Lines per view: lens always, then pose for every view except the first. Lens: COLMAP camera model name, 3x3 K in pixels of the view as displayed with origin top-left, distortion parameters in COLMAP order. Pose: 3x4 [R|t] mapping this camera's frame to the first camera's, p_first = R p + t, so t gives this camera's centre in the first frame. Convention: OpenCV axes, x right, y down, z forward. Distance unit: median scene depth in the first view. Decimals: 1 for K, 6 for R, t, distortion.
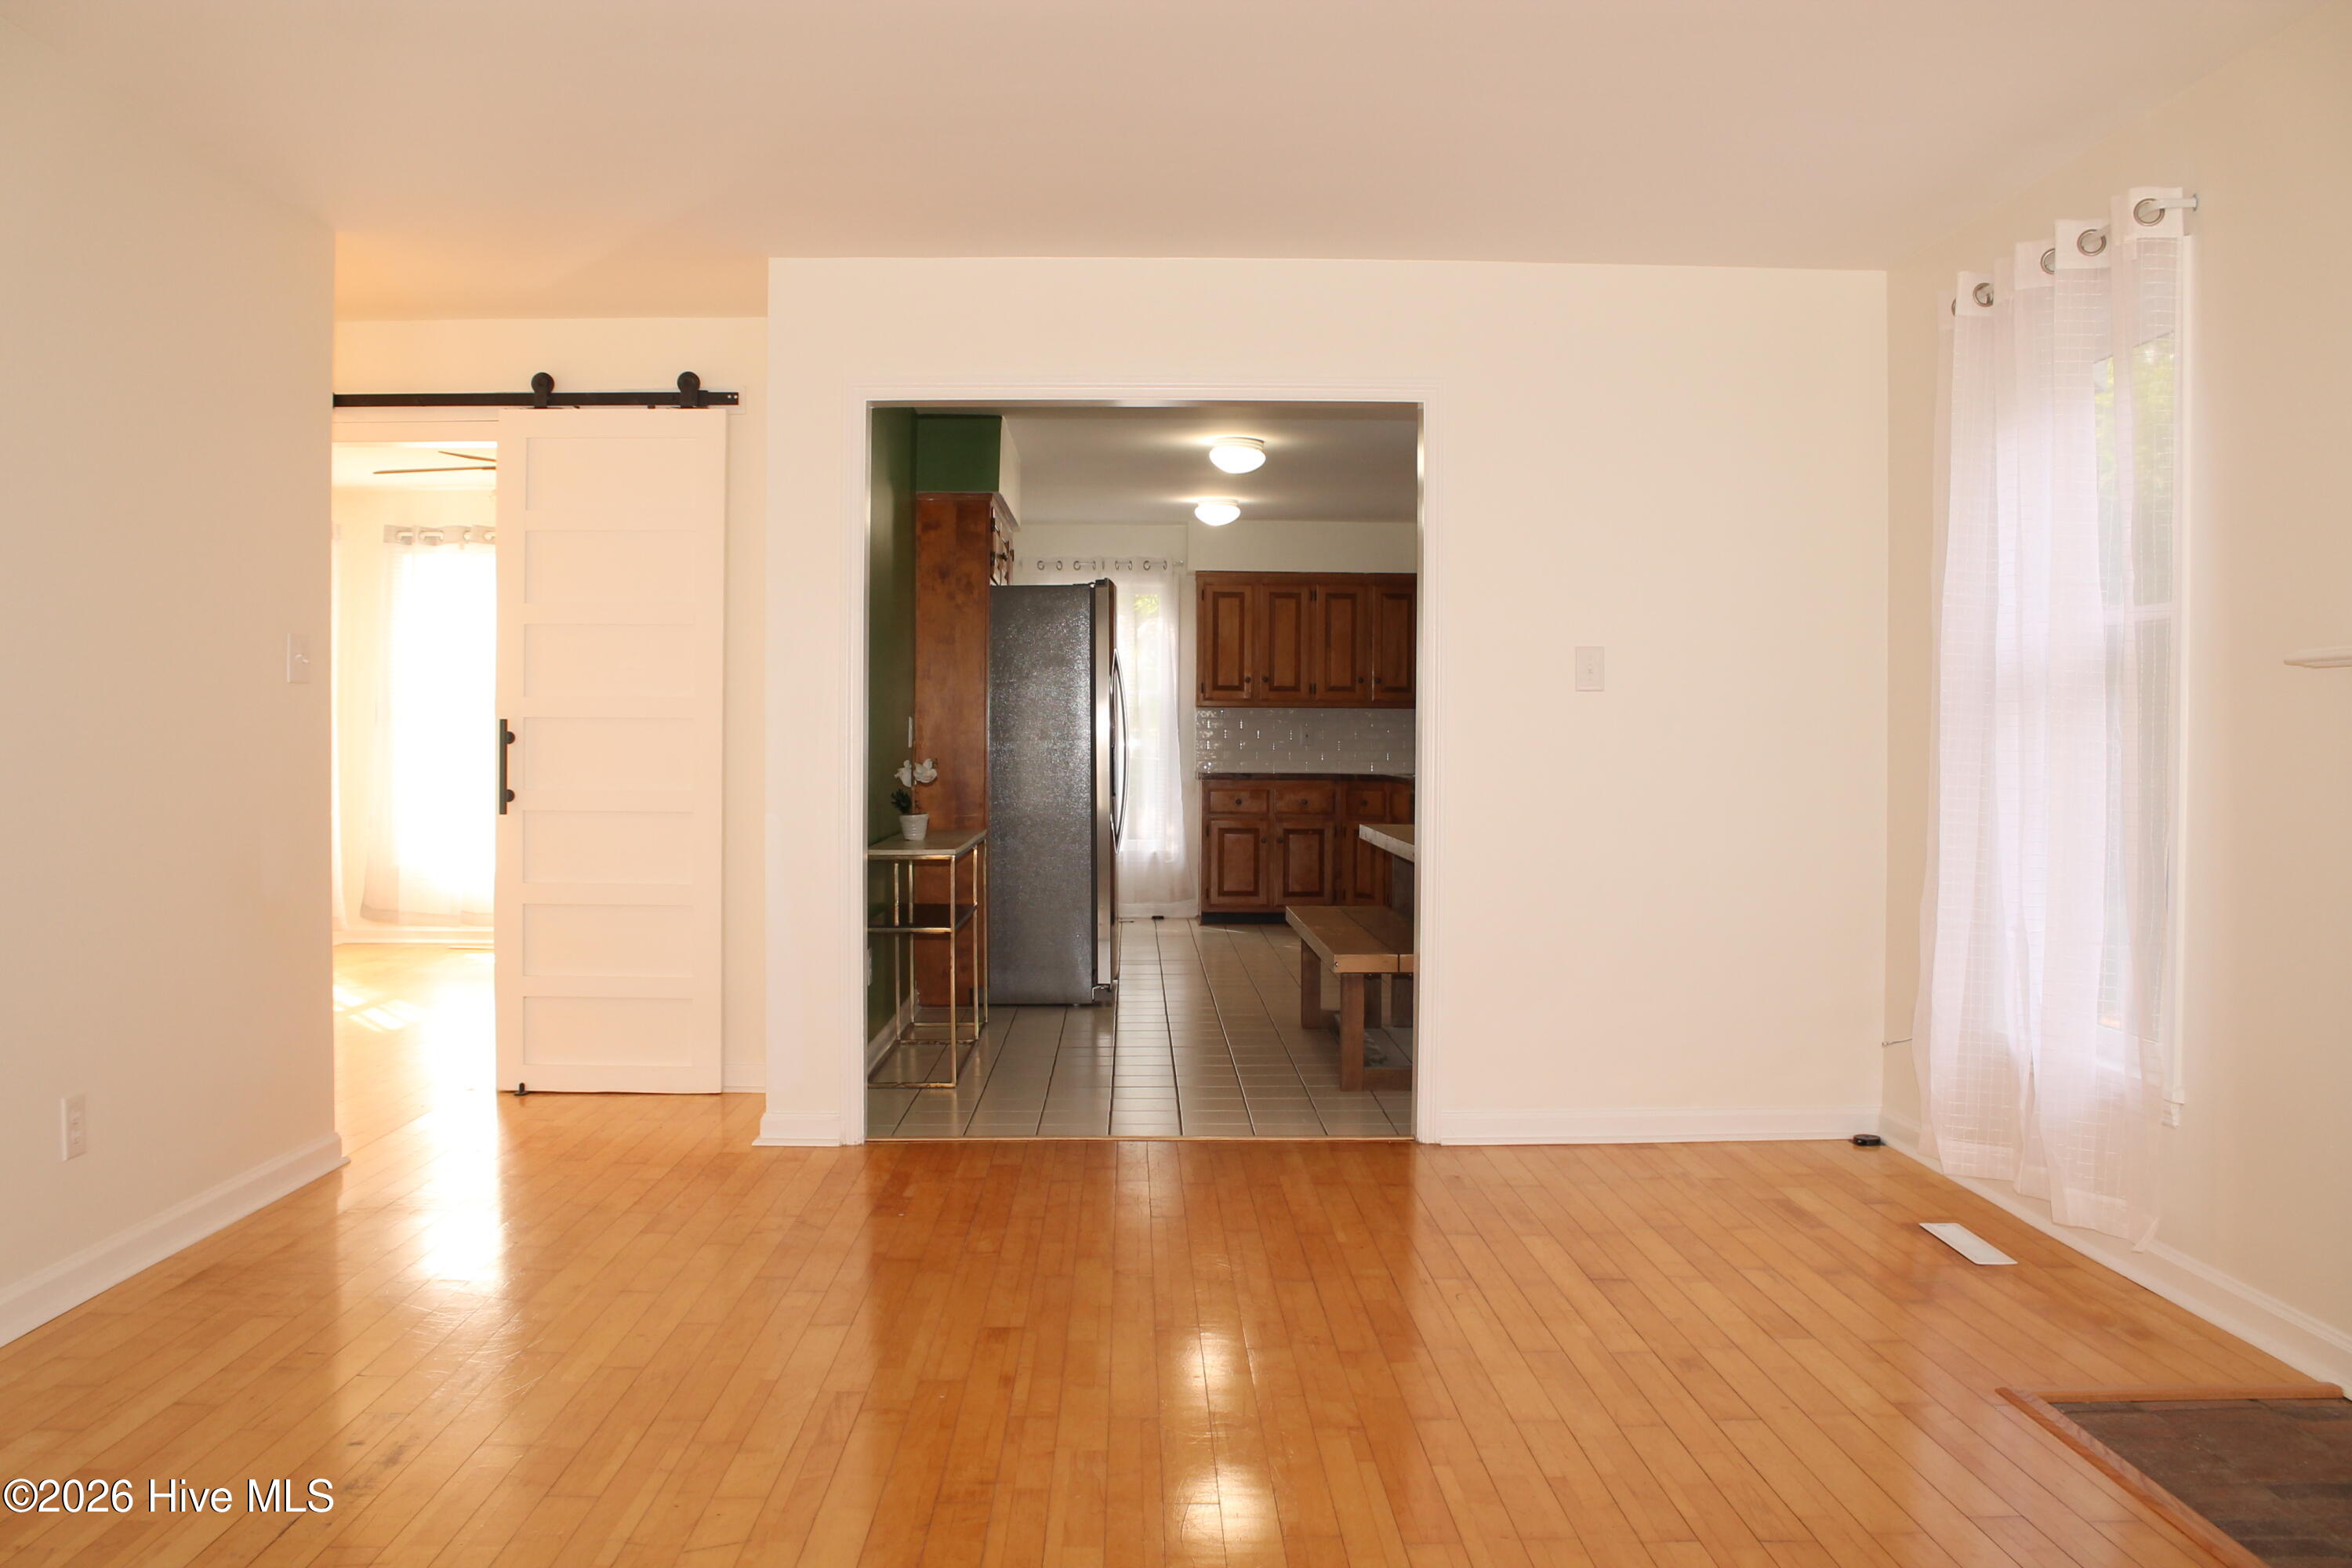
lens RADIAL K [[1993.6, 0, 1156.7], [0, 1993.6, 784.9], [0, 0, 1]] dist [-0.161817, 0.146209]
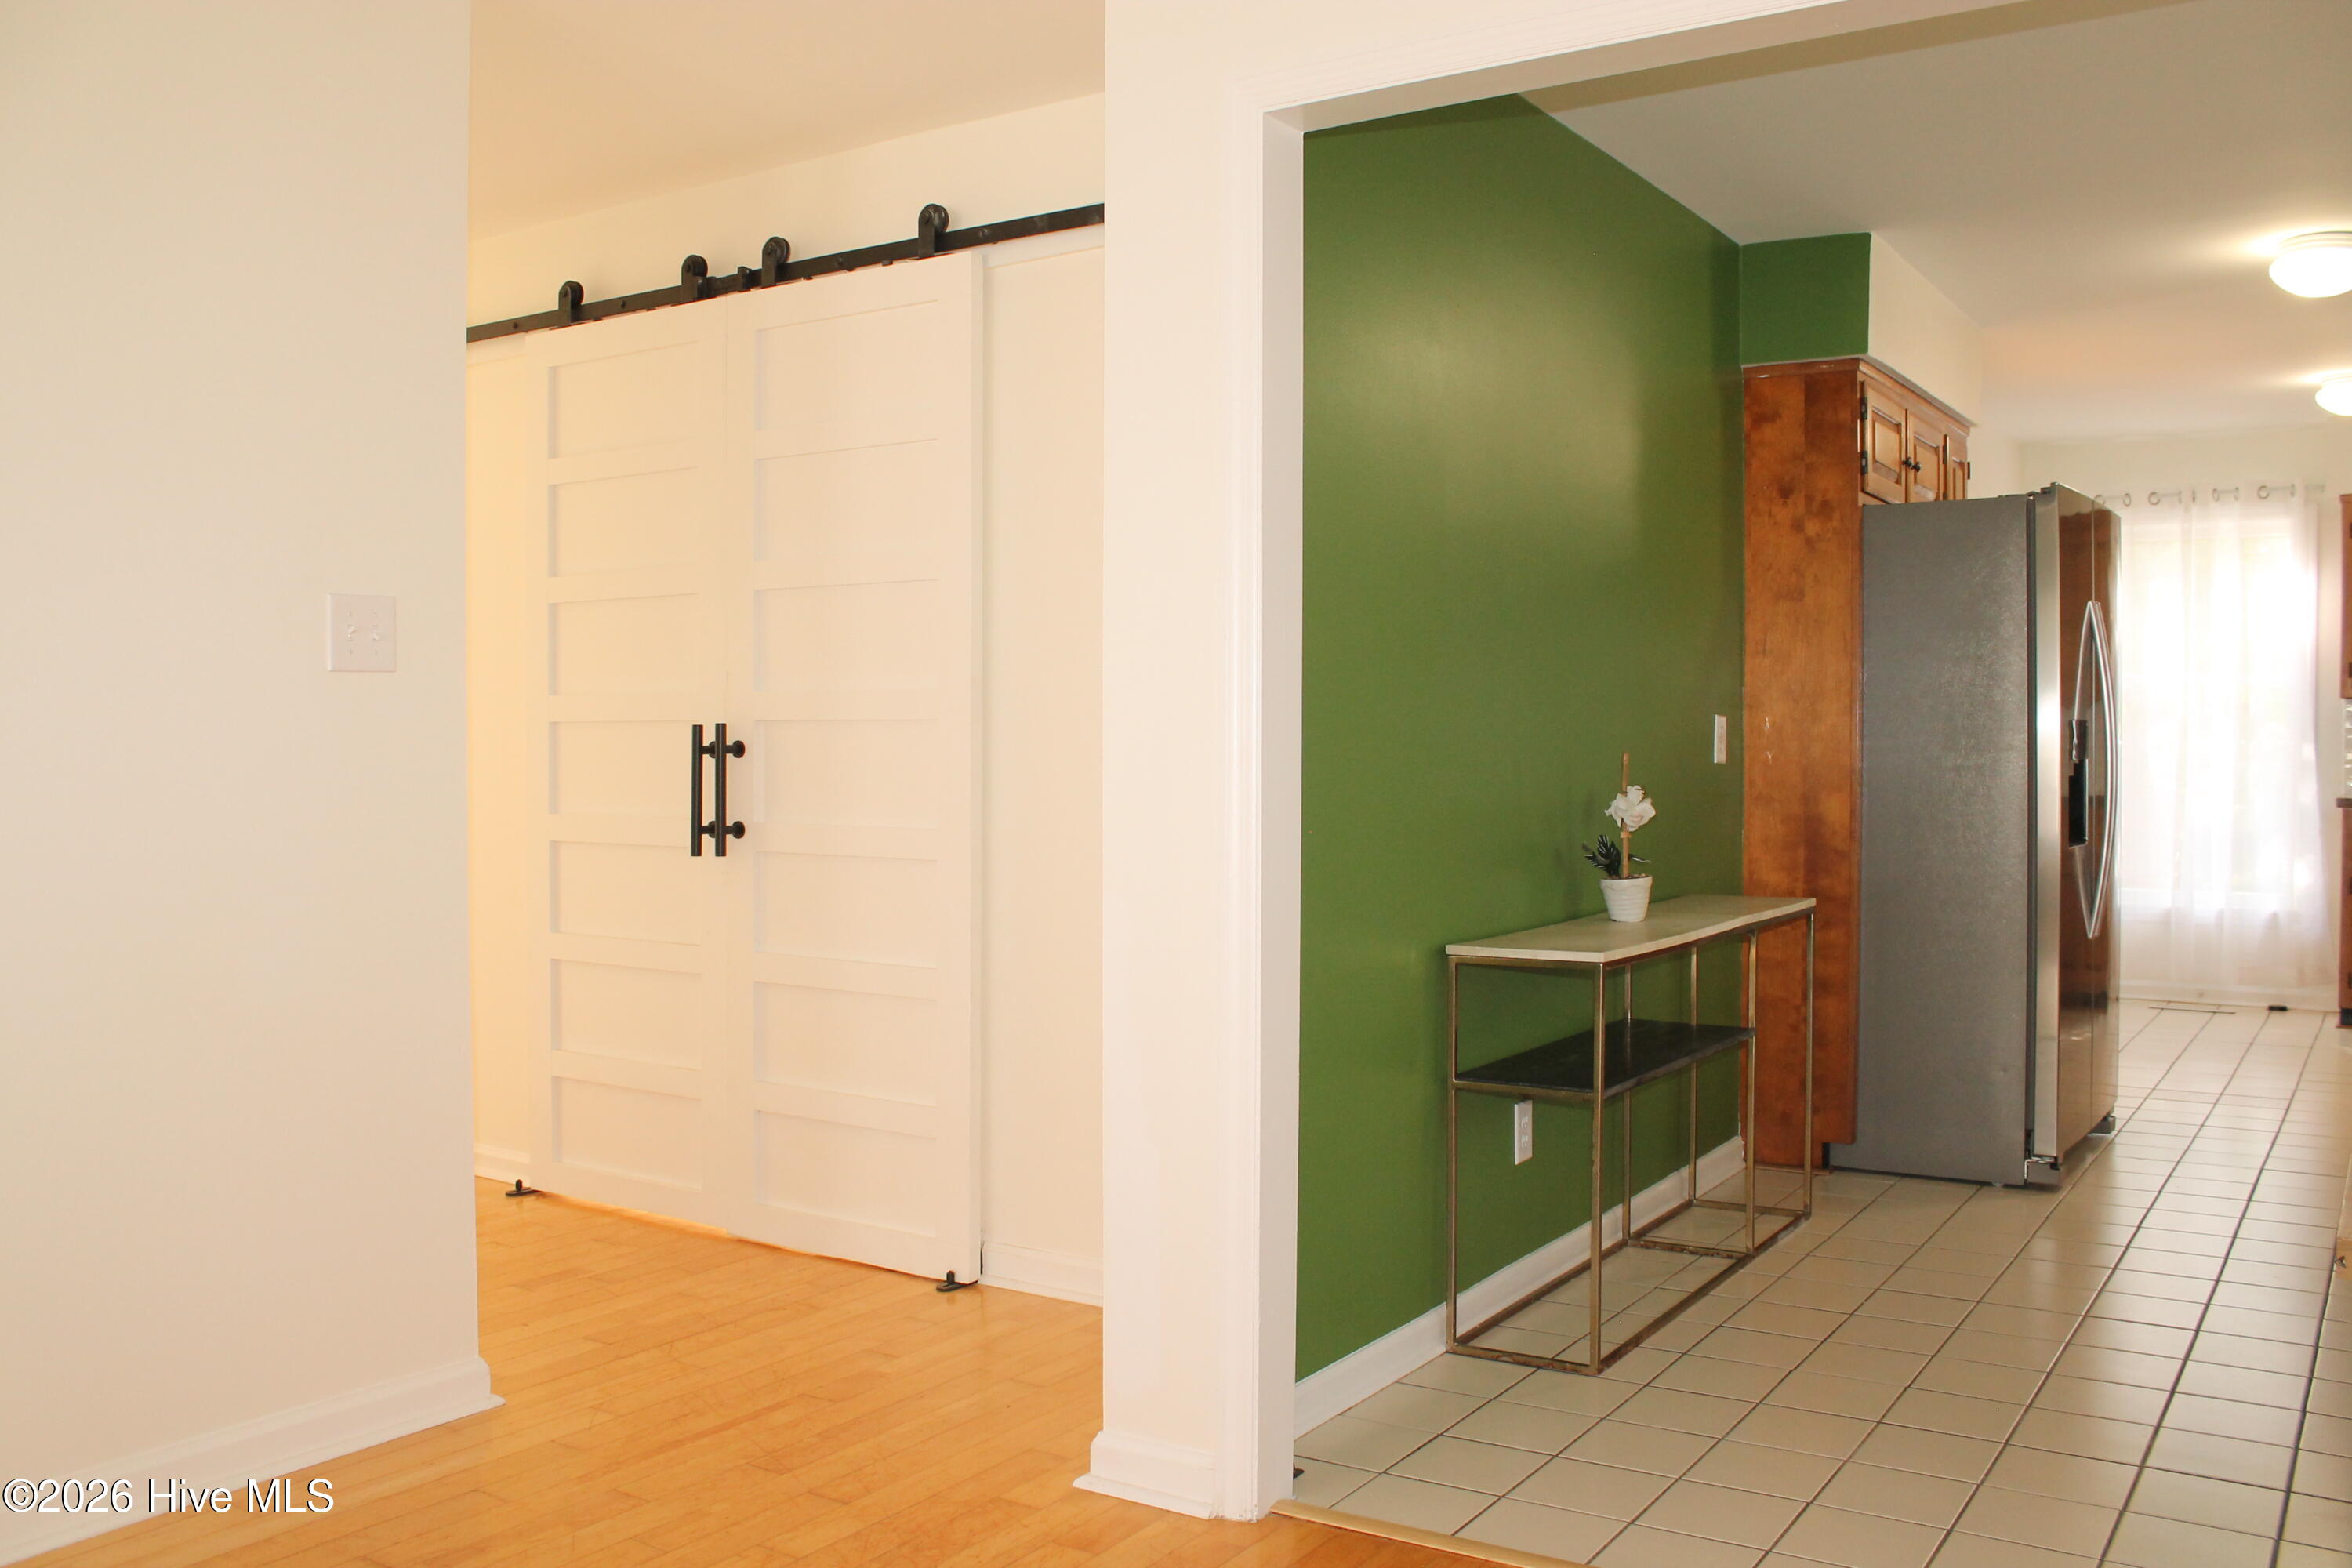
lens RADIAL K [[1993.6, 0, 1156.7], [0, 1993.6, 784.9], [0, 0, 1]] dist [-0.161817, 0.146209]
pose [[0.824452, 0.010138, -0.565841, 0.056902], [-0.010419, 0.999942, 0.002733, -0.007834], [0.565836, 0.003642, 0.824510, 0.252854]]
